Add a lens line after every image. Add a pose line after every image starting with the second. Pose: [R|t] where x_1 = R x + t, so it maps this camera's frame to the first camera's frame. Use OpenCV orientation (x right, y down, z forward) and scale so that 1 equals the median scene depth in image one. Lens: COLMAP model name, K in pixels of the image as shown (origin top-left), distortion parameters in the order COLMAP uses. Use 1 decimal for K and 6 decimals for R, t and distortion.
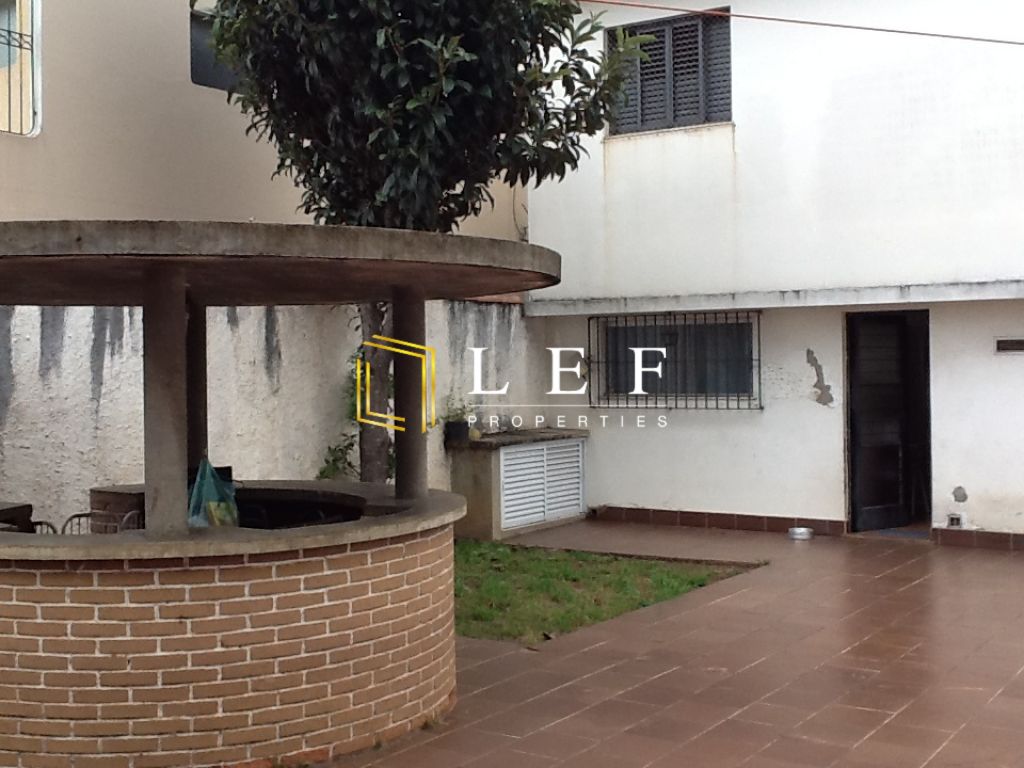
lens RADIAL K [[1266.0, 0, 508.4], [0, 1266.0, 363.4], [0, 0, 1]] dist [-0.013990, 0.012018]
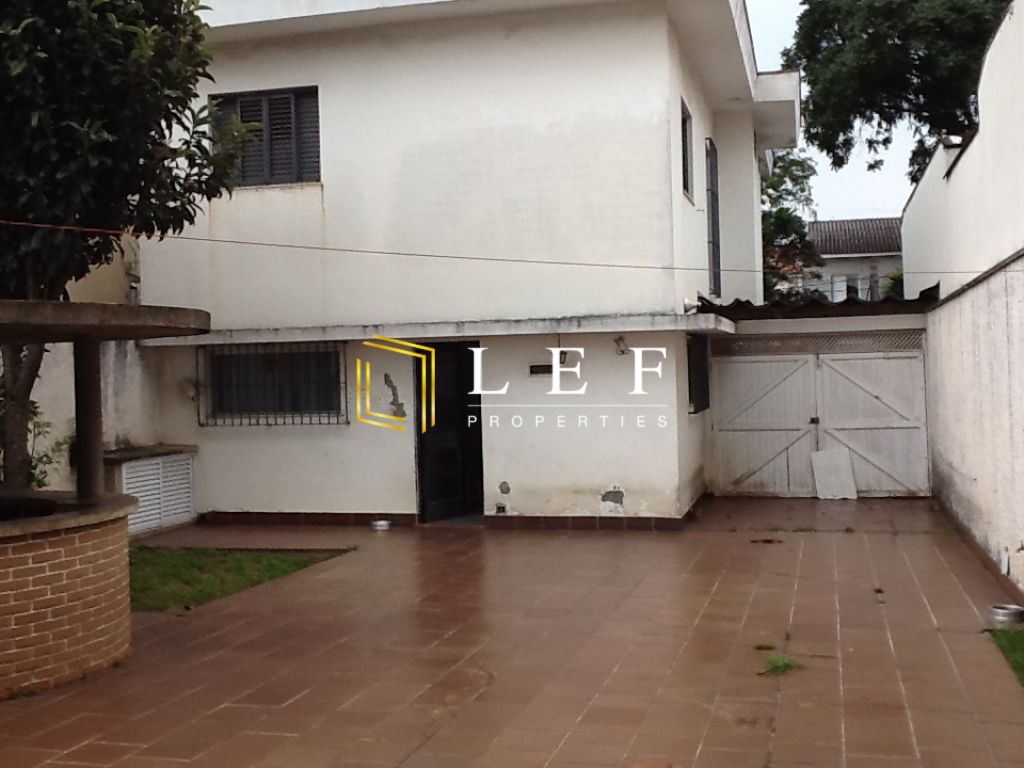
lens RADIAL K [[1266.0, 0, 508.4], [0, 1266.0, 363.4], [0, 0, 1]] dist [-0.013990, 0.012018]
pose [[0.944844, -0.007790, 0.327429, -0.059425], [0.011720, 0.999881, -0.010032, -0.008597], [-0.327312, 0.013317, 0.944822, -0.225797]]
